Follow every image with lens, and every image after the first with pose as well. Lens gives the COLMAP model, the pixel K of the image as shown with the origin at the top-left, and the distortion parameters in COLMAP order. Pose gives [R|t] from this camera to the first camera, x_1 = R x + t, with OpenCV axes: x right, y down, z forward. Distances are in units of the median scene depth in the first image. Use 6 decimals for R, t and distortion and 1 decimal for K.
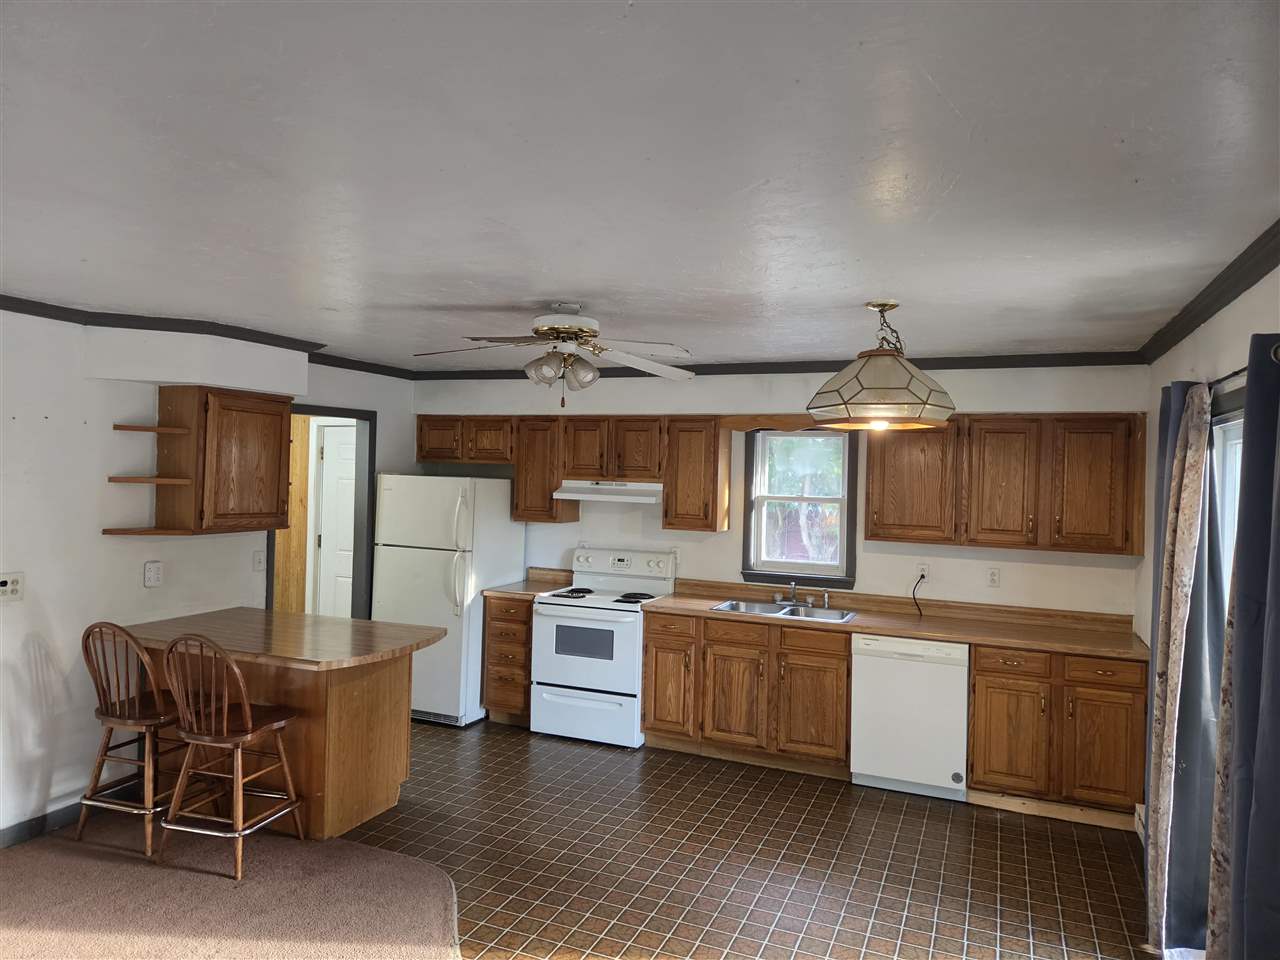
lens RADIAL K [[865.2, 0, 620.9], [0, 865.2, 476.9], [0, 0, 1]] dist [0.055636, -0.055621]
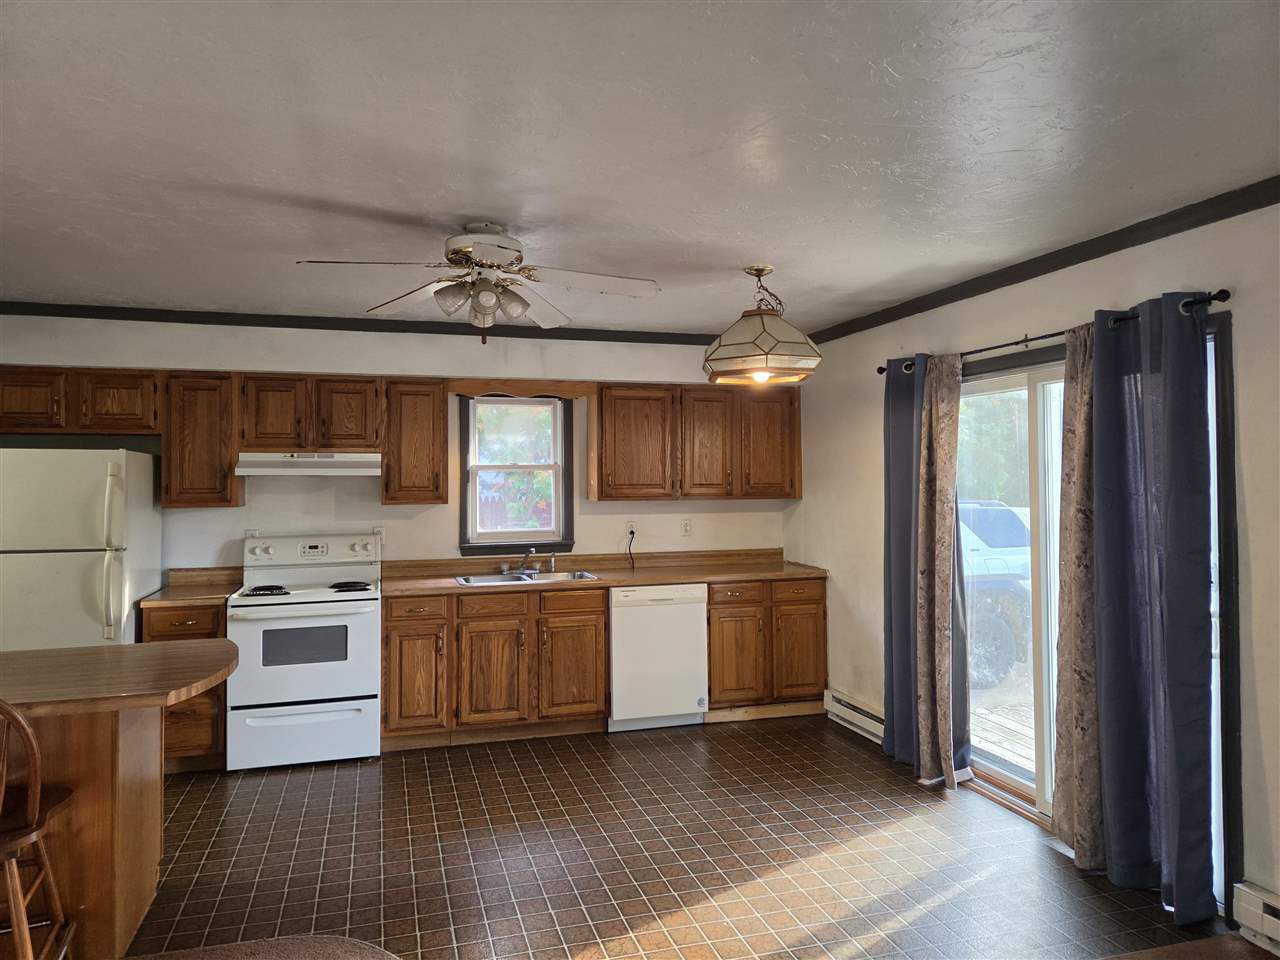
lens RADIAL K [[865.2, 0, 642.2], [0, 865.2, 465.3], [0, 0, 1]] dist [0.055636, -0.055621]
pose [[0.763464, -0.023055, 0.645438, -0.350696], [0.031405, 0.999506, -0.001445, 0.032294], [-0.645086, 0.021373, 0.763811, 0.162994]]
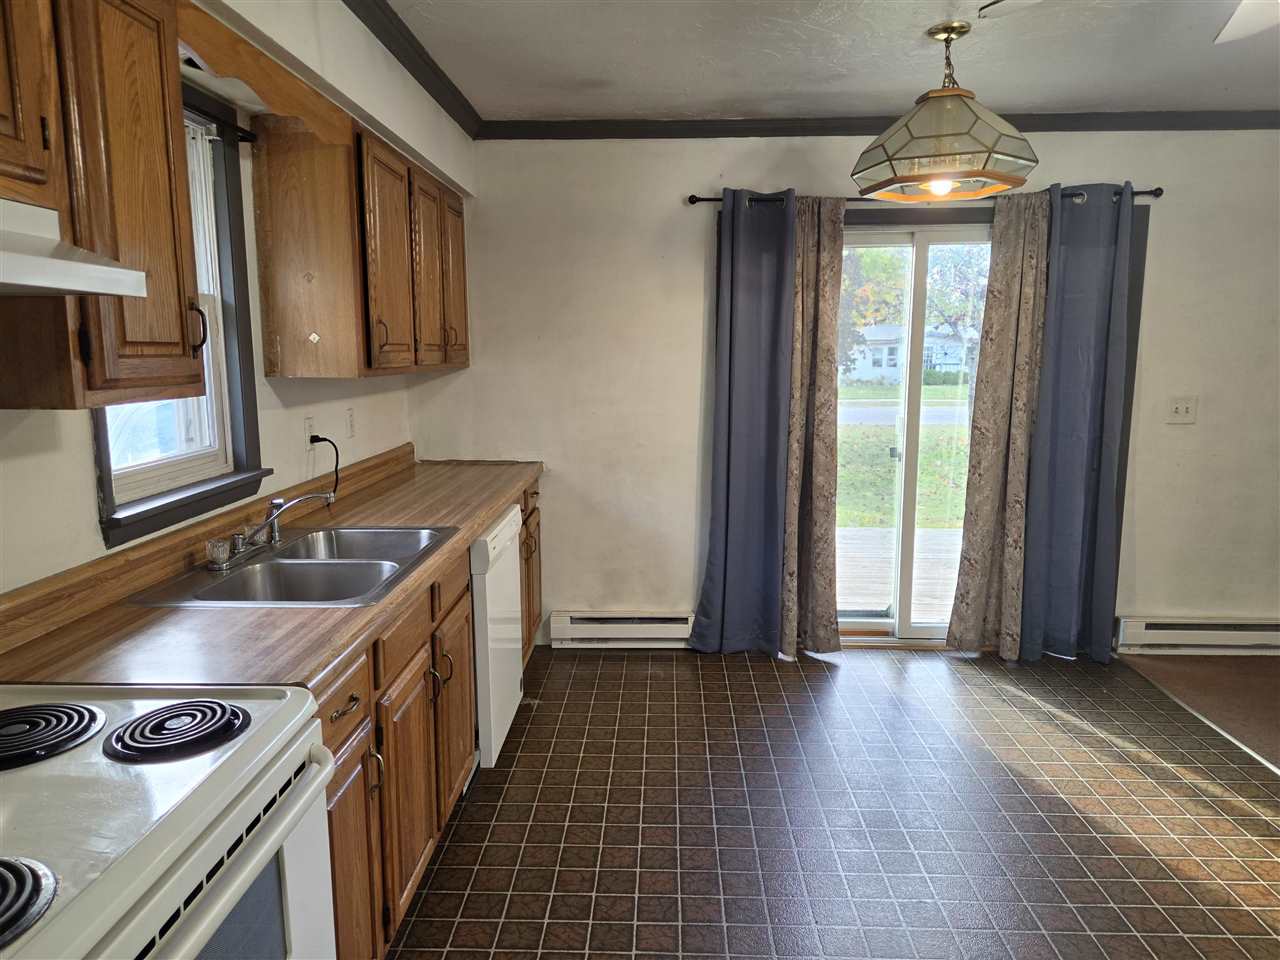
lens RADIAL K [[865.2, 0, 640.4], [0, 865.2, 479.4], [0, 0, 1]] dist [0.055636, -0.055621]
pose [[-0.364759, -0.172466, 0.914990, -0.260052], [0.001036, 0.982620, 0.185626, 0.034299], [-0.931102, 0.068656, -0.358240, 1.029376]]
